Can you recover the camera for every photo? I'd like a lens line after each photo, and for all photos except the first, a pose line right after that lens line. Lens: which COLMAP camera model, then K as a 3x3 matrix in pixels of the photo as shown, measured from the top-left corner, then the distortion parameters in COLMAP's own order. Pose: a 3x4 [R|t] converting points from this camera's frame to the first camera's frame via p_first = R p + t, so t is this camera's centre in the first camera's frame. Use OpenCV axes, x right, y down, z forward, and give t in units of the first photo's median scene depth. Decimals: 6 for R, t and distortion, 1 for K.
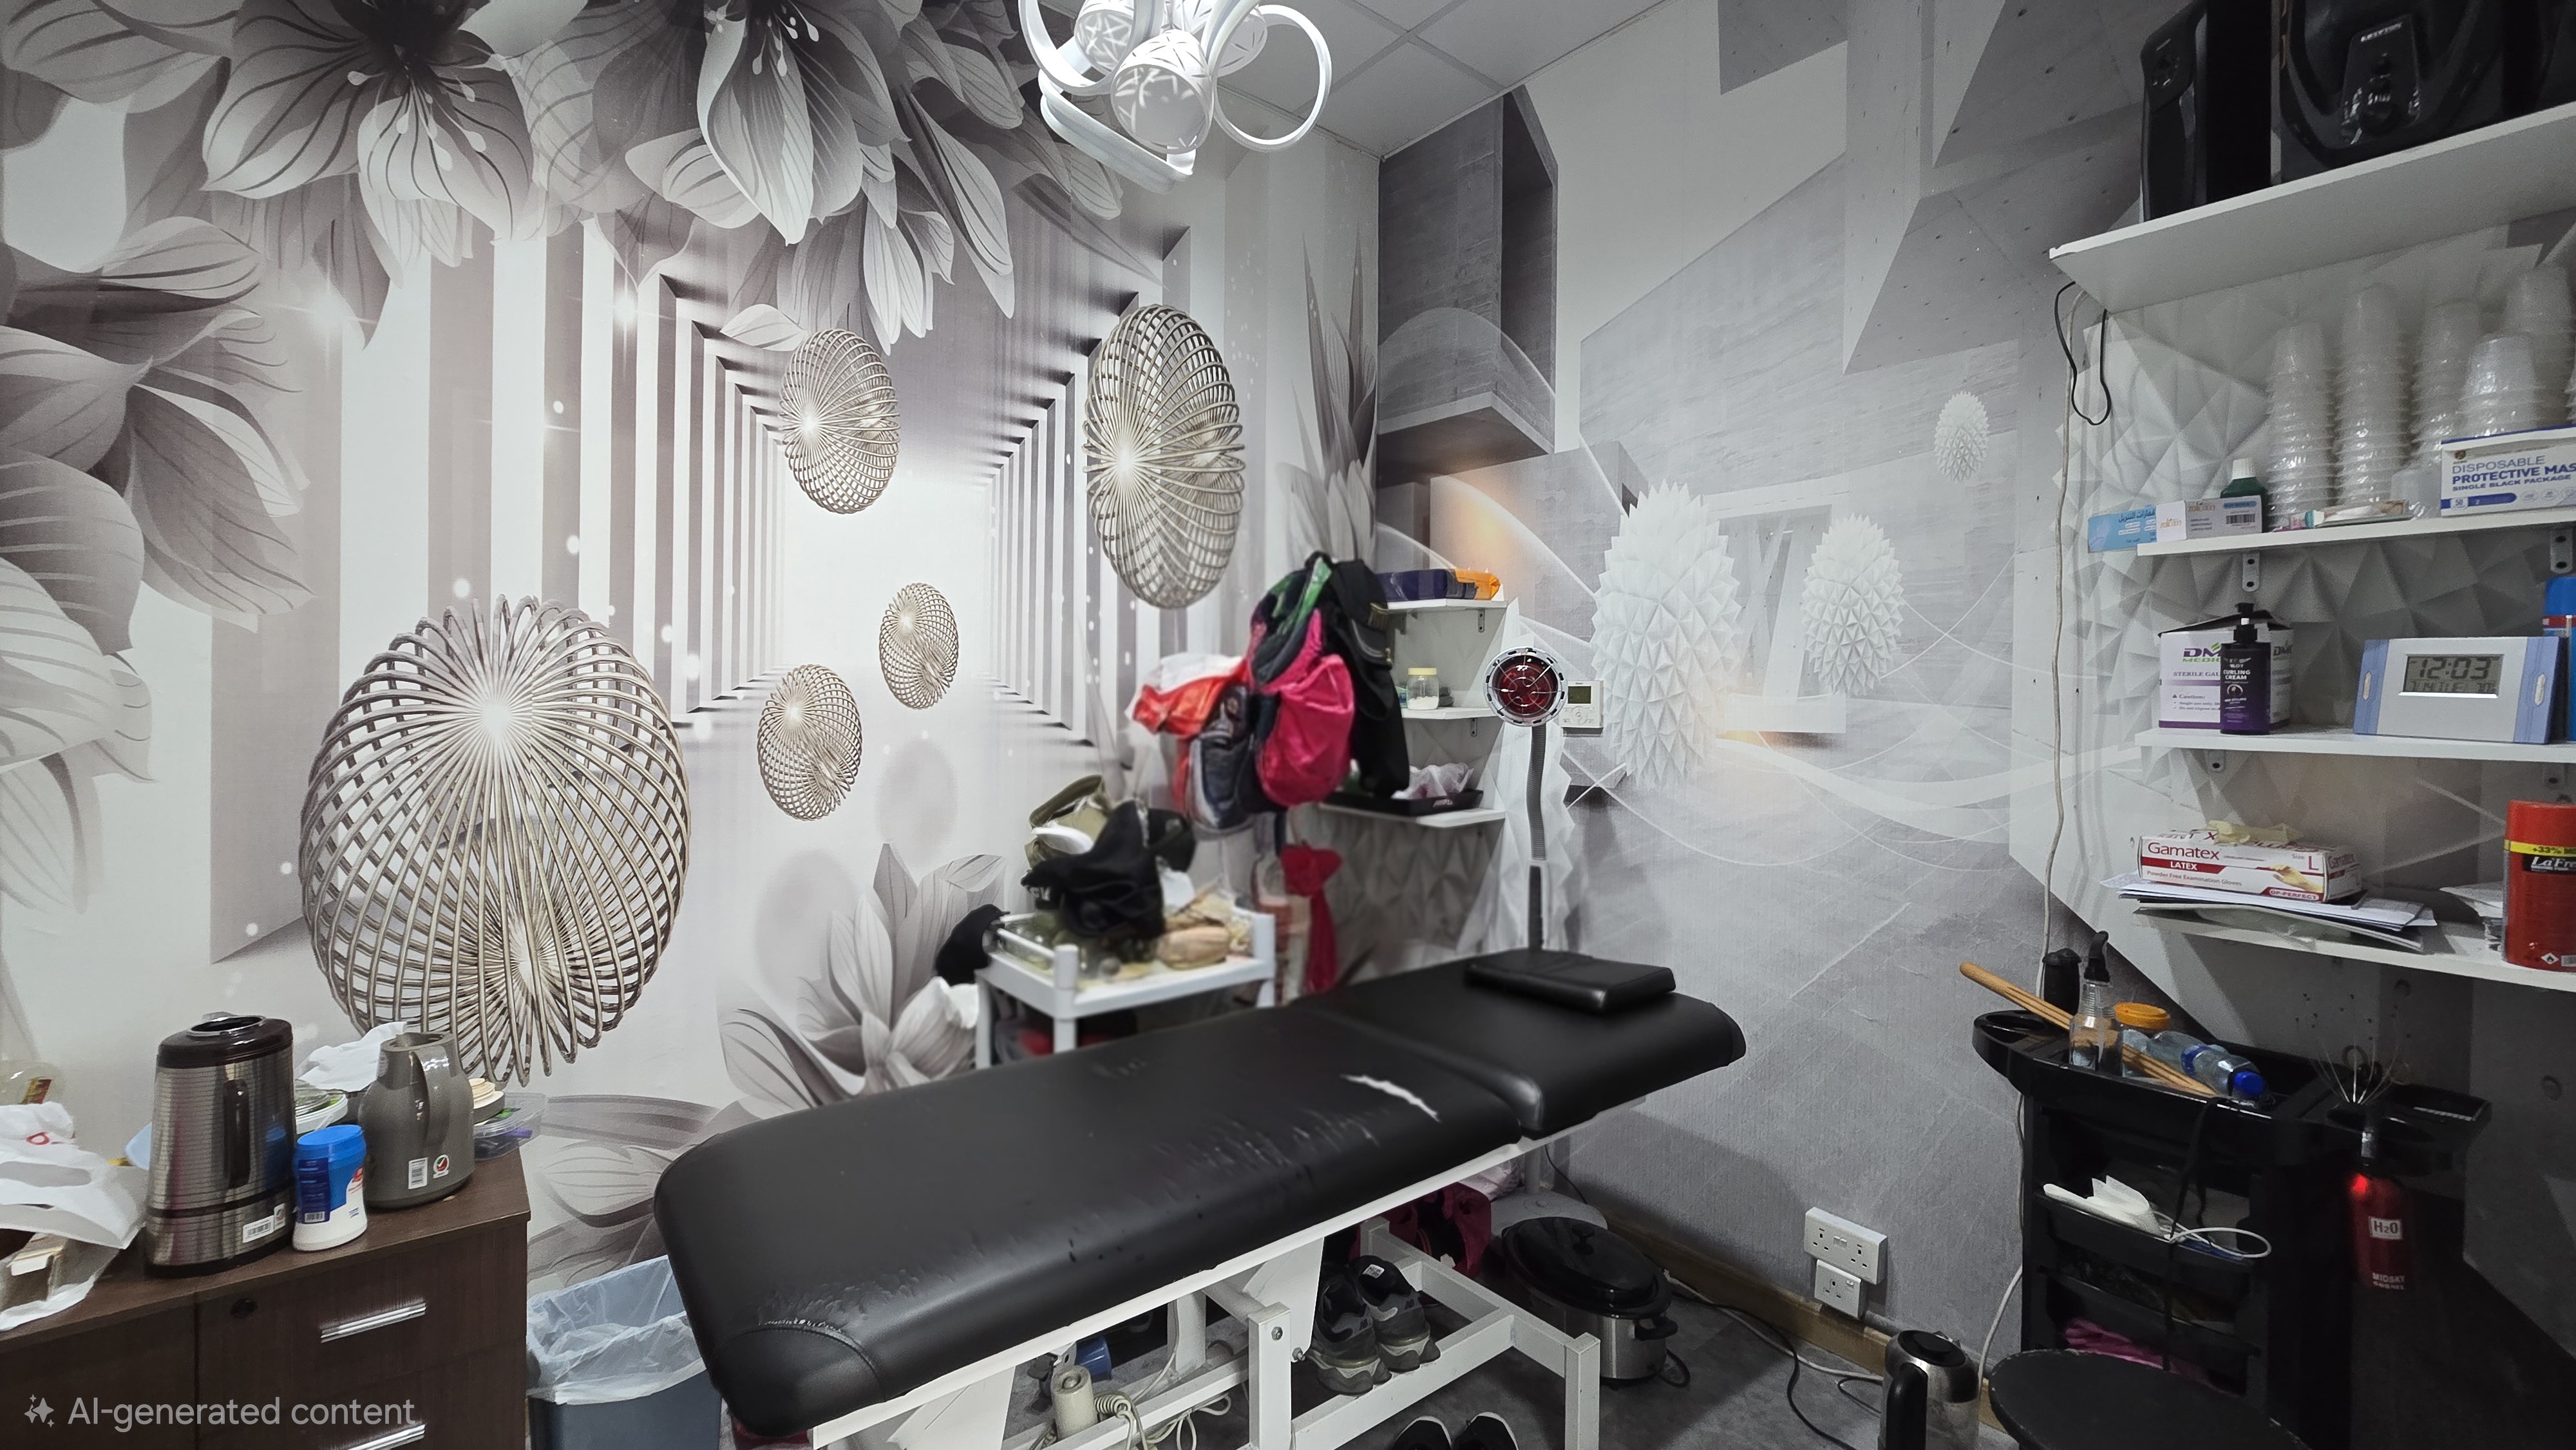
lens RADIAL K [[1047.8, 0, 1290.0], [0, 1047.8, 710.7], [0, 0, 1]] dist [-0.005430, 0.000931]
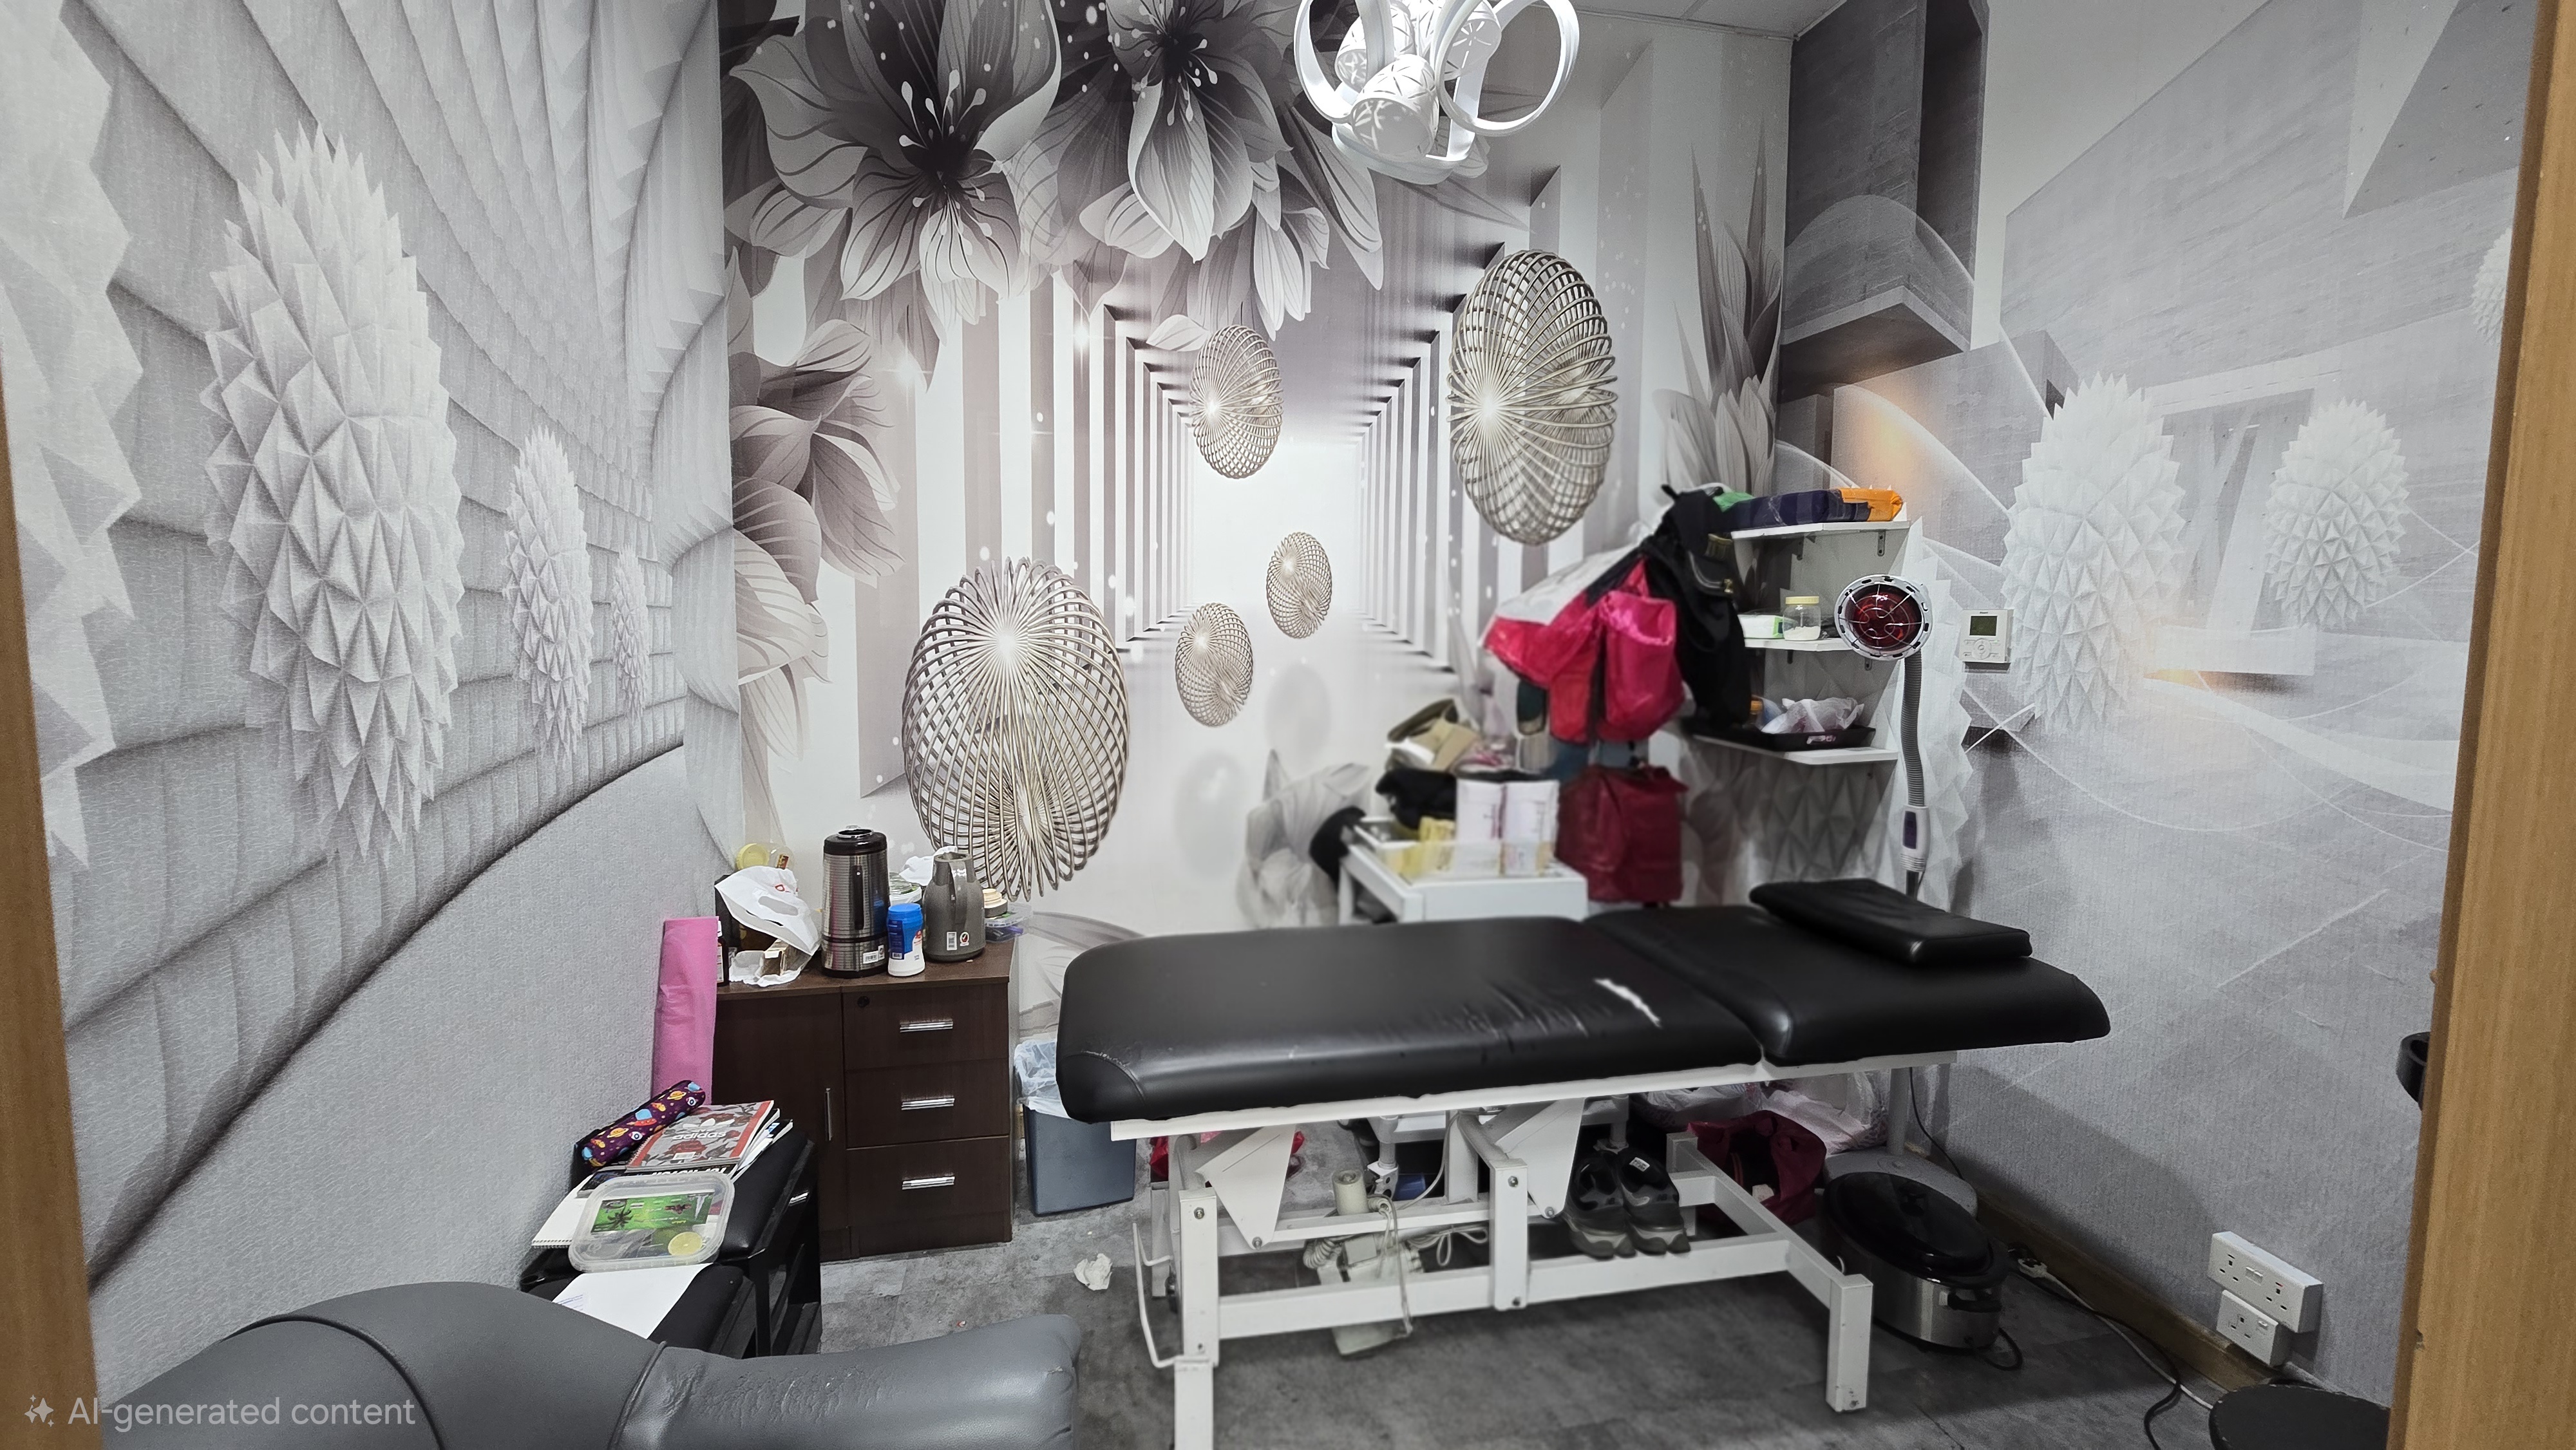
lens RADIAL K [[1047.8, 0, 1290.2], [0, 1047.8, 714.5], [0, 0, 1]] dist [-0.005430, 0.000931]
pose [[0.888933, 0.039027, -0.456371, 0.203035], [-0.003982, 0.996984, 0.077503, -0.008311], [0.458020, -0.067077, 0.886408, -0.080047]]
